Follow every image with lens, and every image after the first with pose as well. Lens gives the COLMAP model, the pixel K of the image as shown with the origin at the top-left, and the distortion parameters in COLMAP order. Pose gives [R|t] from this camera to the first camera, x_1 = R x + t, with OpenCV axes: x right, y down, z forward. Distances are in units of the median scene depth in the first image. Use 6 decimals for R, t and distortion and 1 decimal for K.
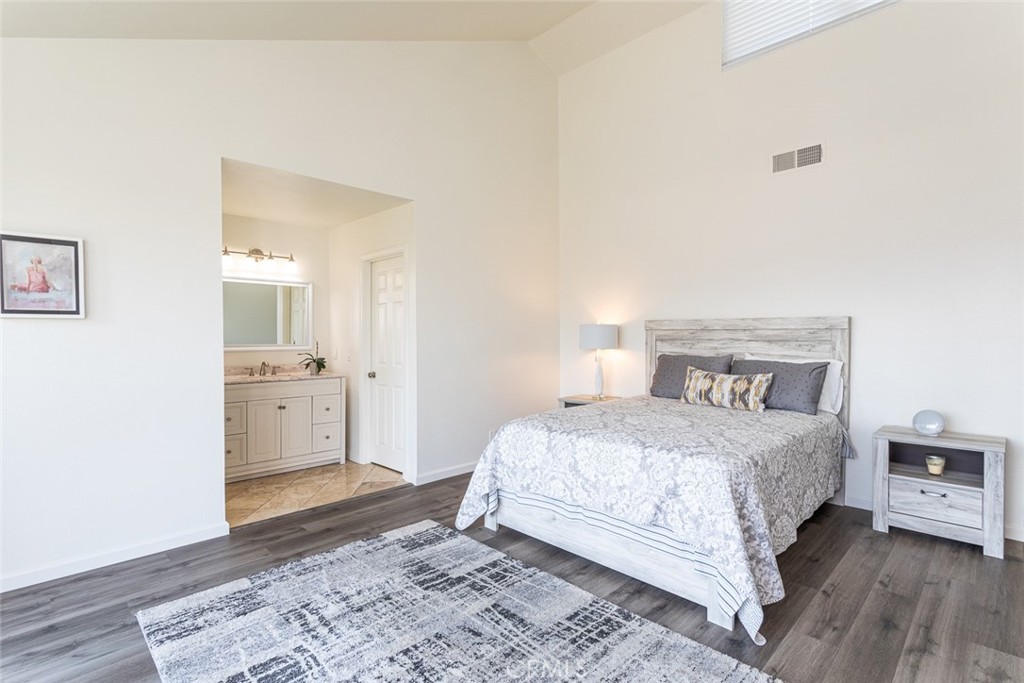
lens RADIAL K [[505.5, 0, 513.2], [0, 505.5, 348.6], [0, 0, 1]] dist [-0.004434, 0.000286]
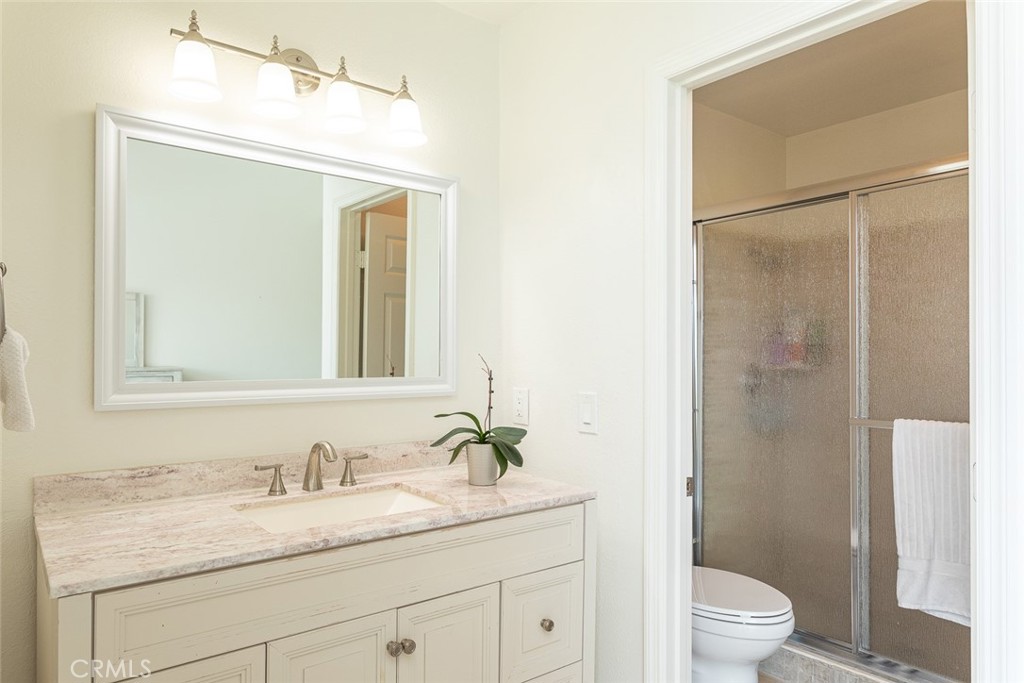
lens RADIAL K [[668.7, 0, 511.2], [0, 668.7, 358.5], [0, 0, 1]] dist [0.002246, -0.004128]
pose [[0.994933, 0.003831, -0.100471, -0.342909], [-0.005695, 0.999817, -0.018275, -0.013767], [0.100382, 0.018754, 0.994772, 0.627494]]
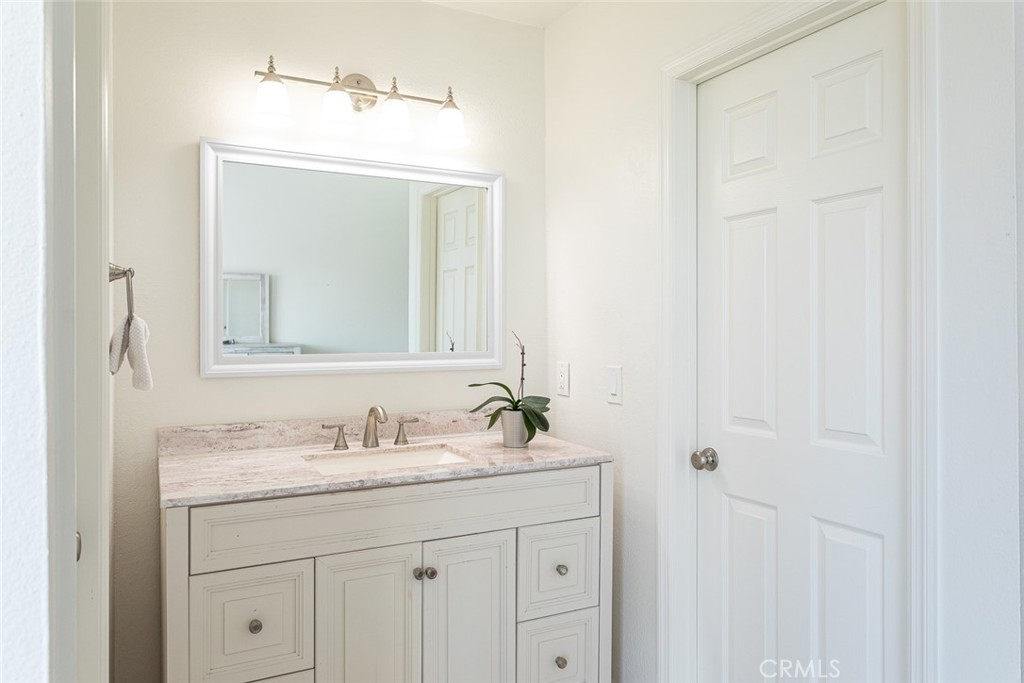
lens RADIAL K [[712.3, 0, 506.2], [0, 712.3, 339.1], [0, 0, 1]] dist [-0.009837, 0.001394]
pose [[0.957163, 0.002564, -0.289540, -0.269287], [-0.005528, 0.999940, -0.009422, -0.013864], [0.289498, 0.010619, 0.957120, 0.564805]]
